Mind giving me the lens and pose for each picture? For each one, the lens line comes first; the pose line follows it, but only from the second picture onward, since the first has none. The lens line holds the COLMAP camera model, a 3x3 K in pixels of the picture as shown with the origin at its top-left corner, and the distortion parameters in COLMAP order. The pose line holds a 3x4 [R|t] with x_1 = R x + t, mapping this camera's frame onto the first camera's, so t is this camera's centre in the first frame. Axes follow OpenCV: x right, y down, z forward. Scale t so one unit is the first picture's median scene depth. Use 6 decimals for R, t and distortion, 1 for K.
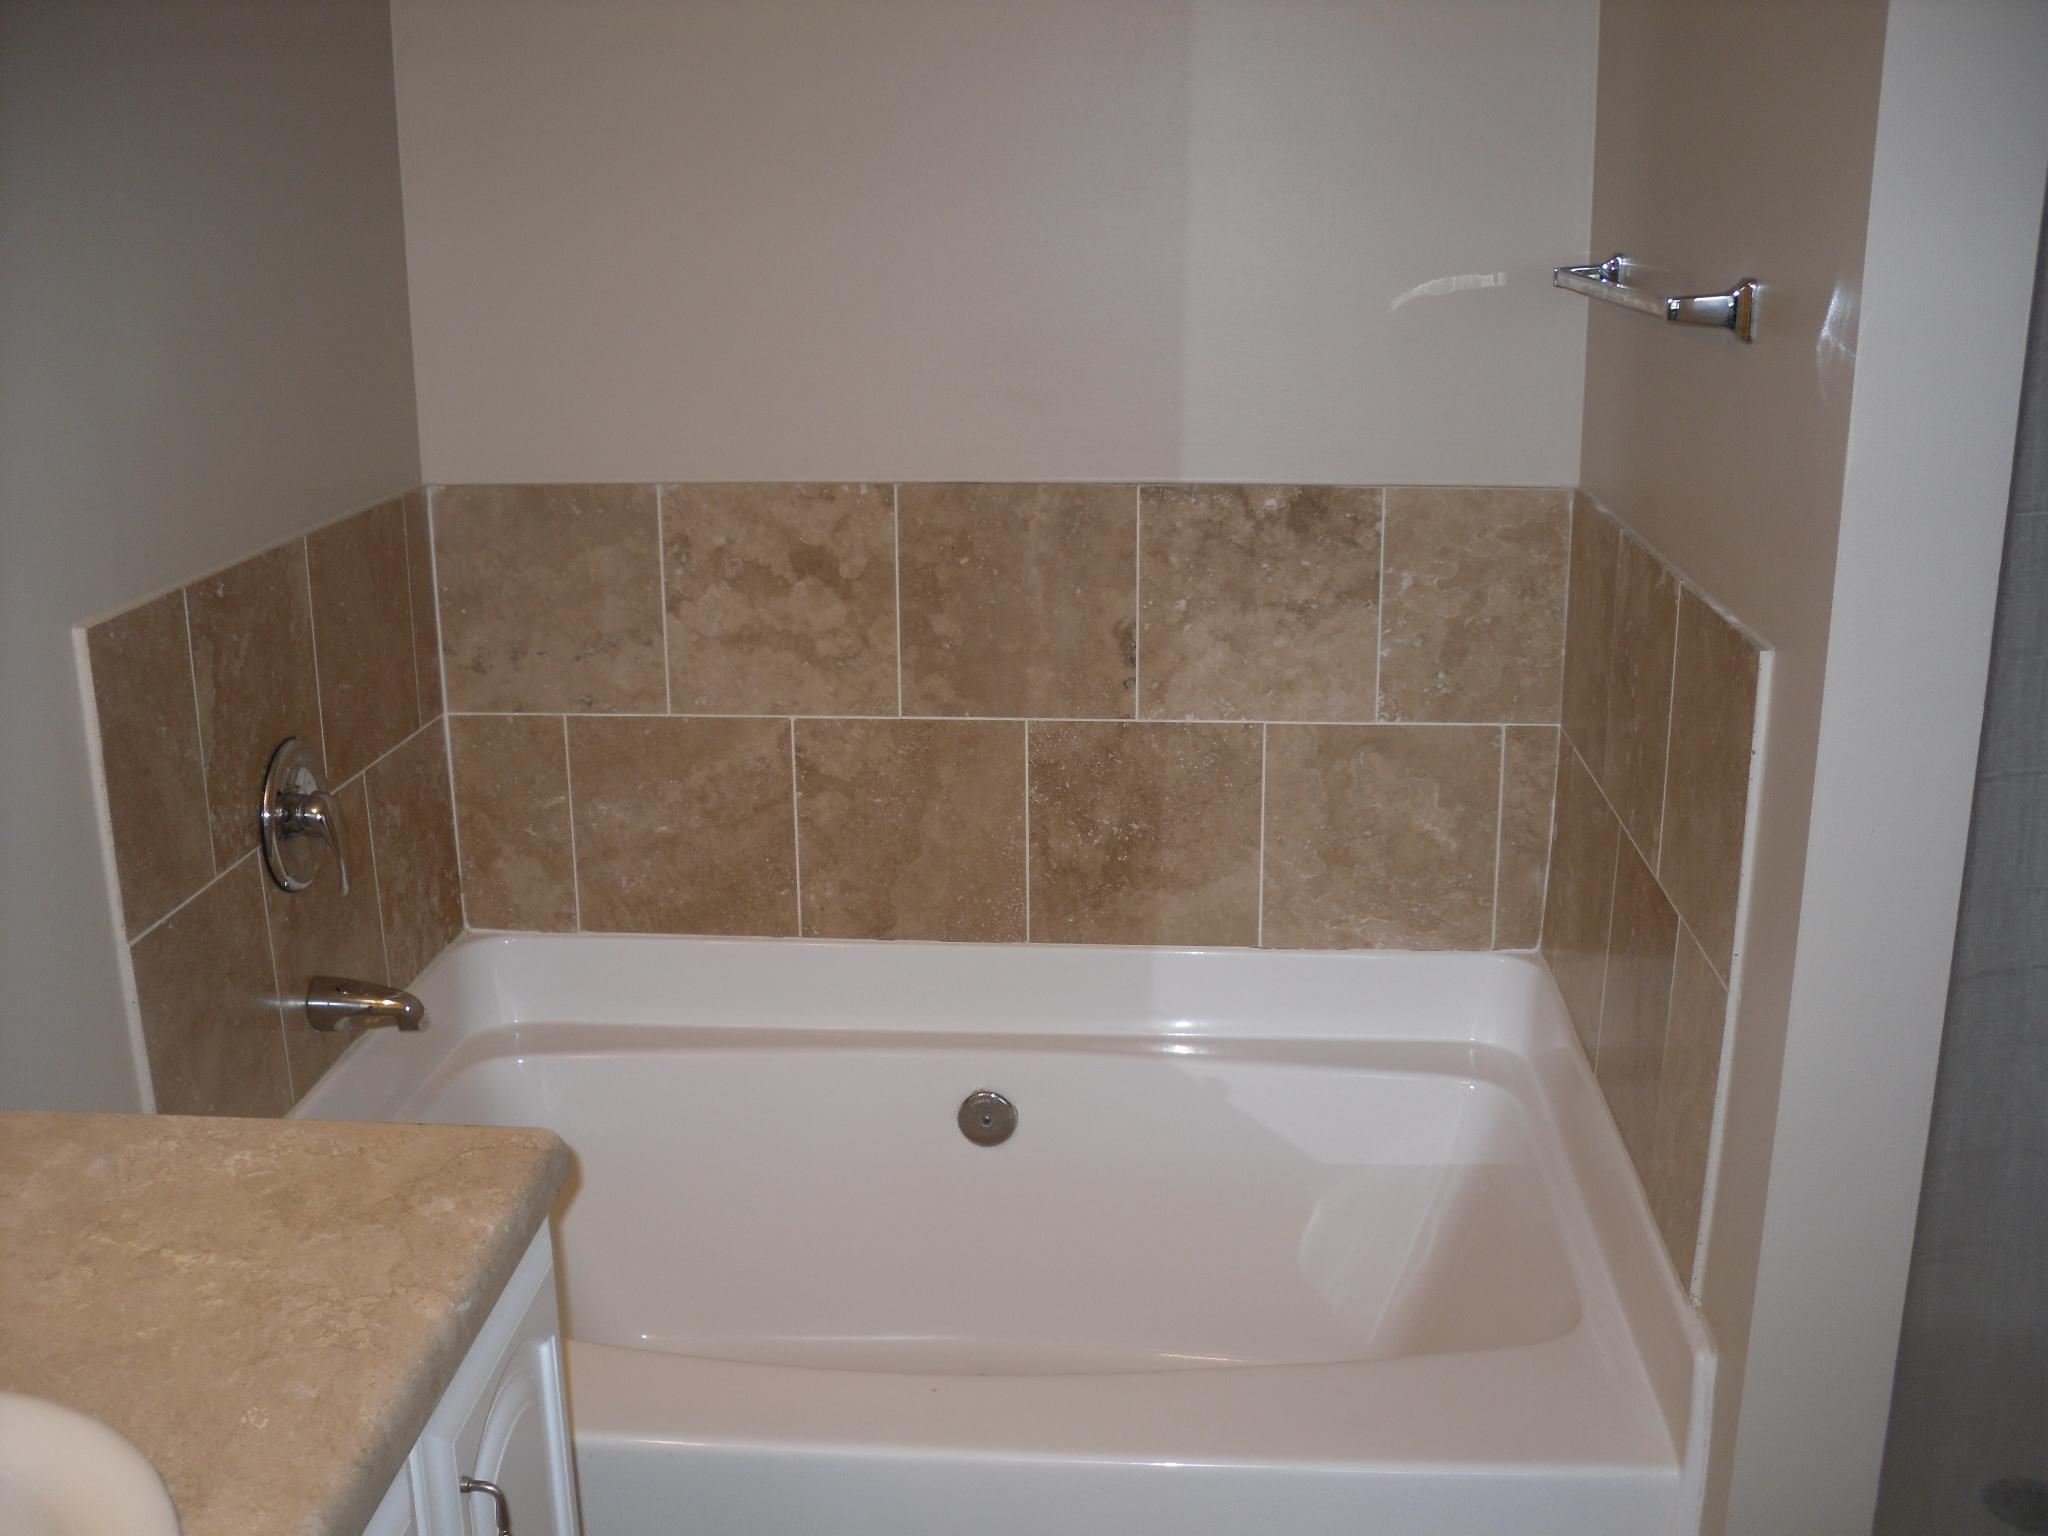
lens RADIAL K [[2132.6, 0, 1024.0], [0, 2132.6, 768.0], [0, 0, 1]] dist [-0.224110, 0.308391]
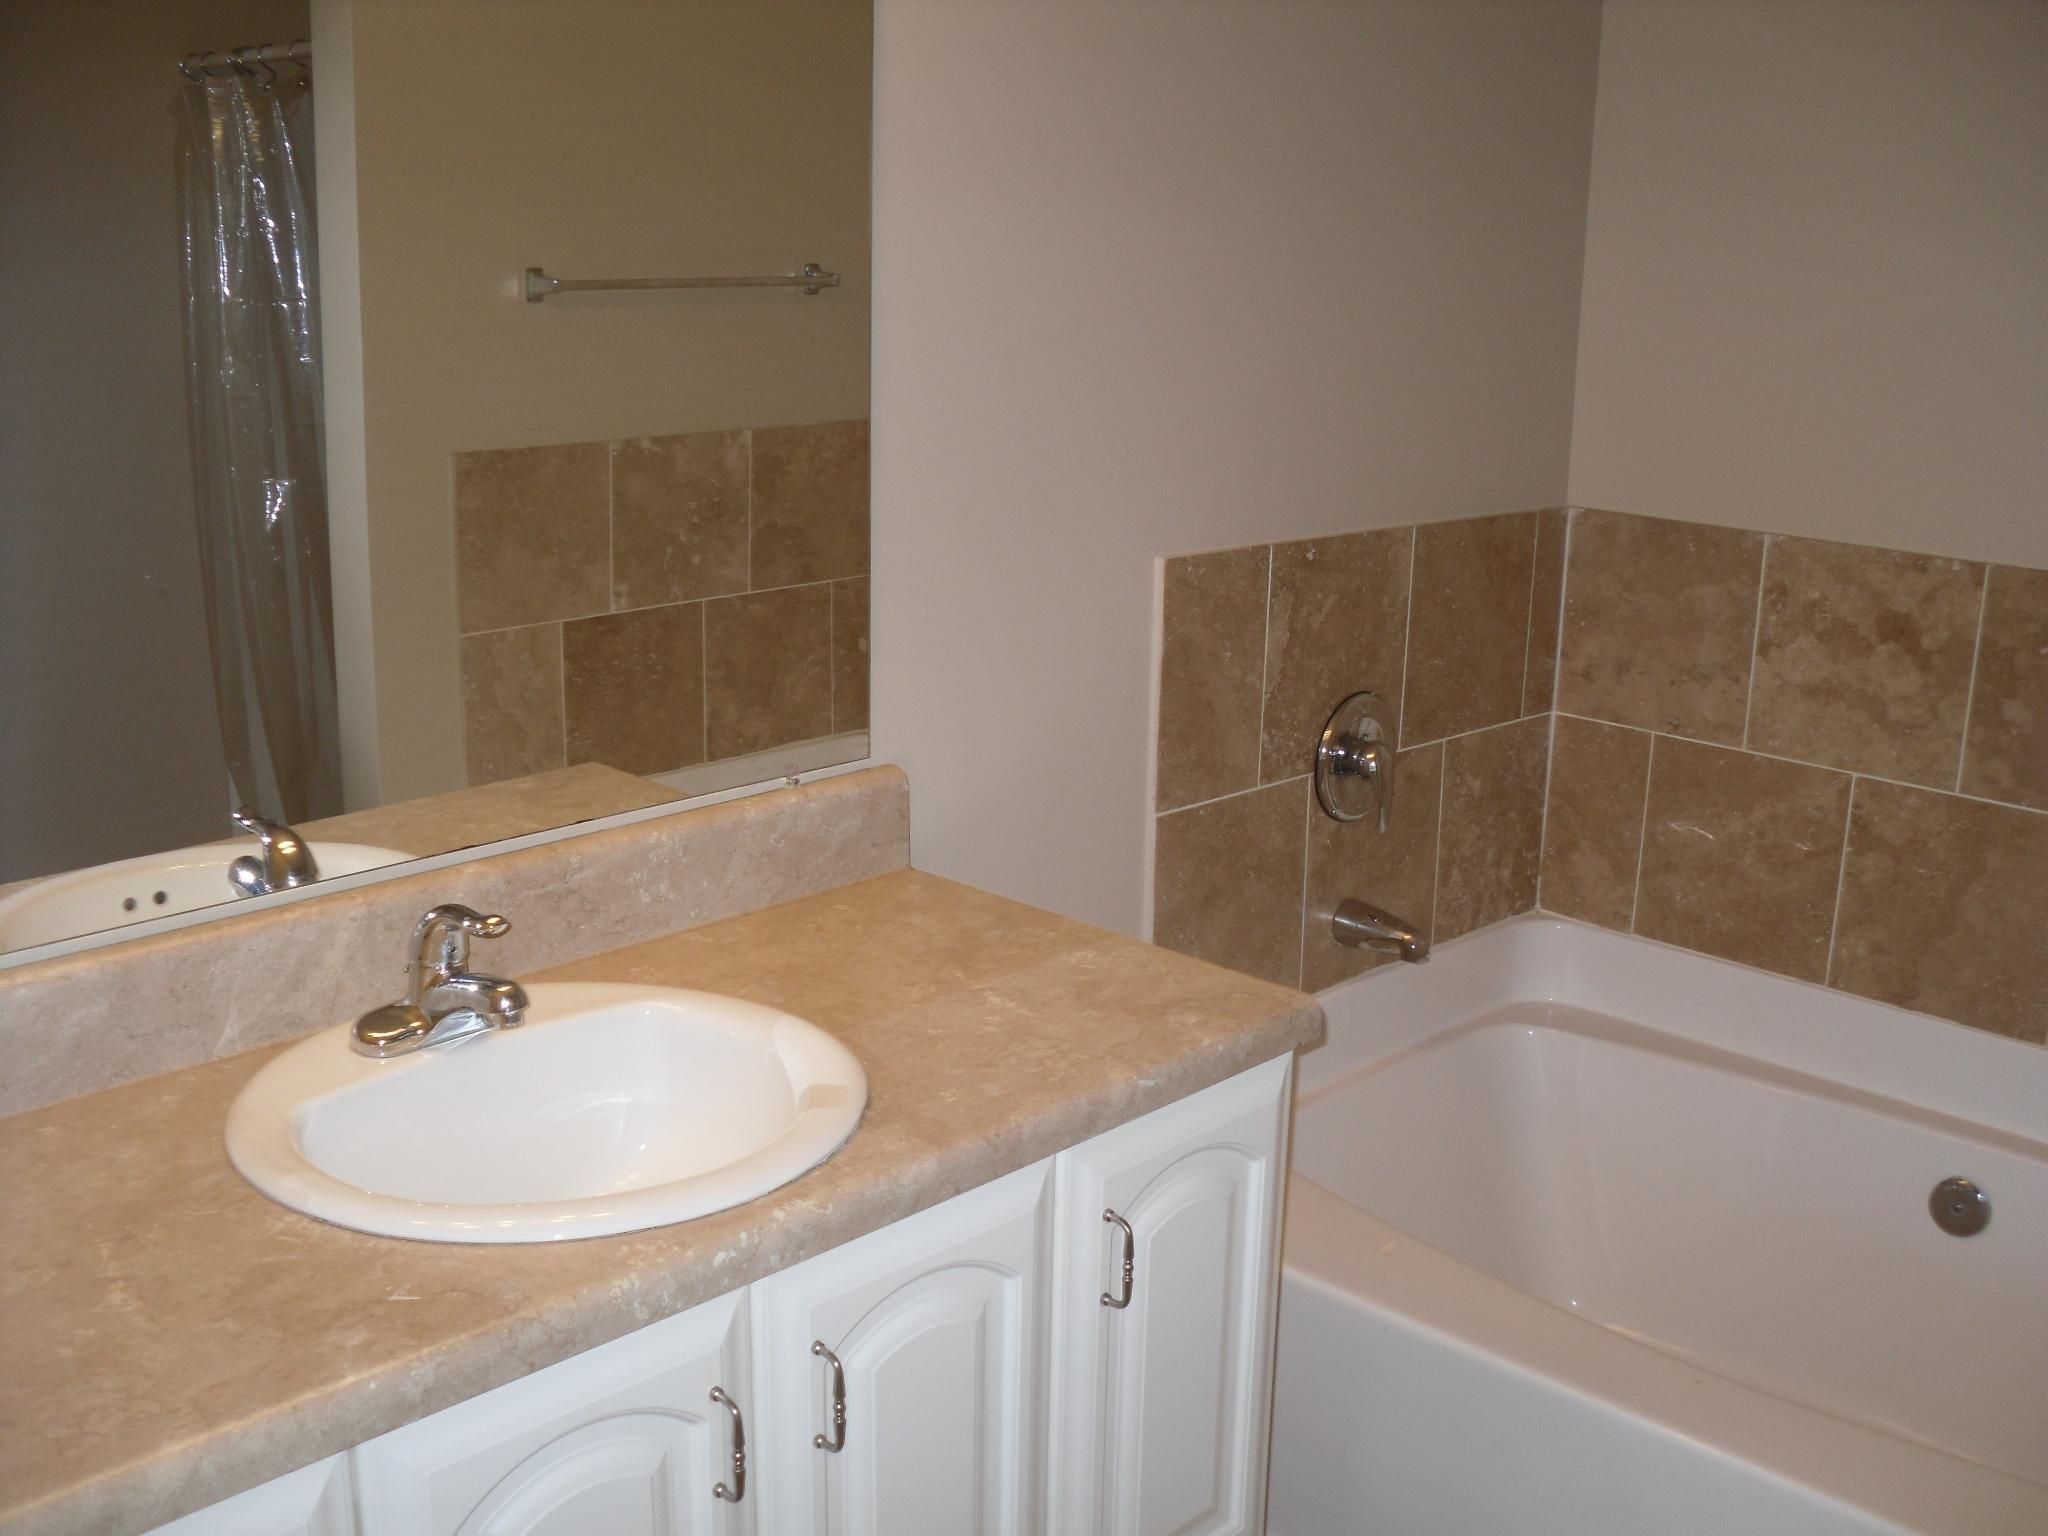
lens RADIAL K [[2132.6, 0, 1024.0], [0, 2132.6, 768.0], [0, 0, 1]] dist [-0.224110, 0.308391]
pose [[0.761546, 0.186861, -0.620589, 0.211913], [-0.205699, 0.977715, 0.041973, 0.014258], [0.614602, 0.095690, 0.783012, -0.041653]]
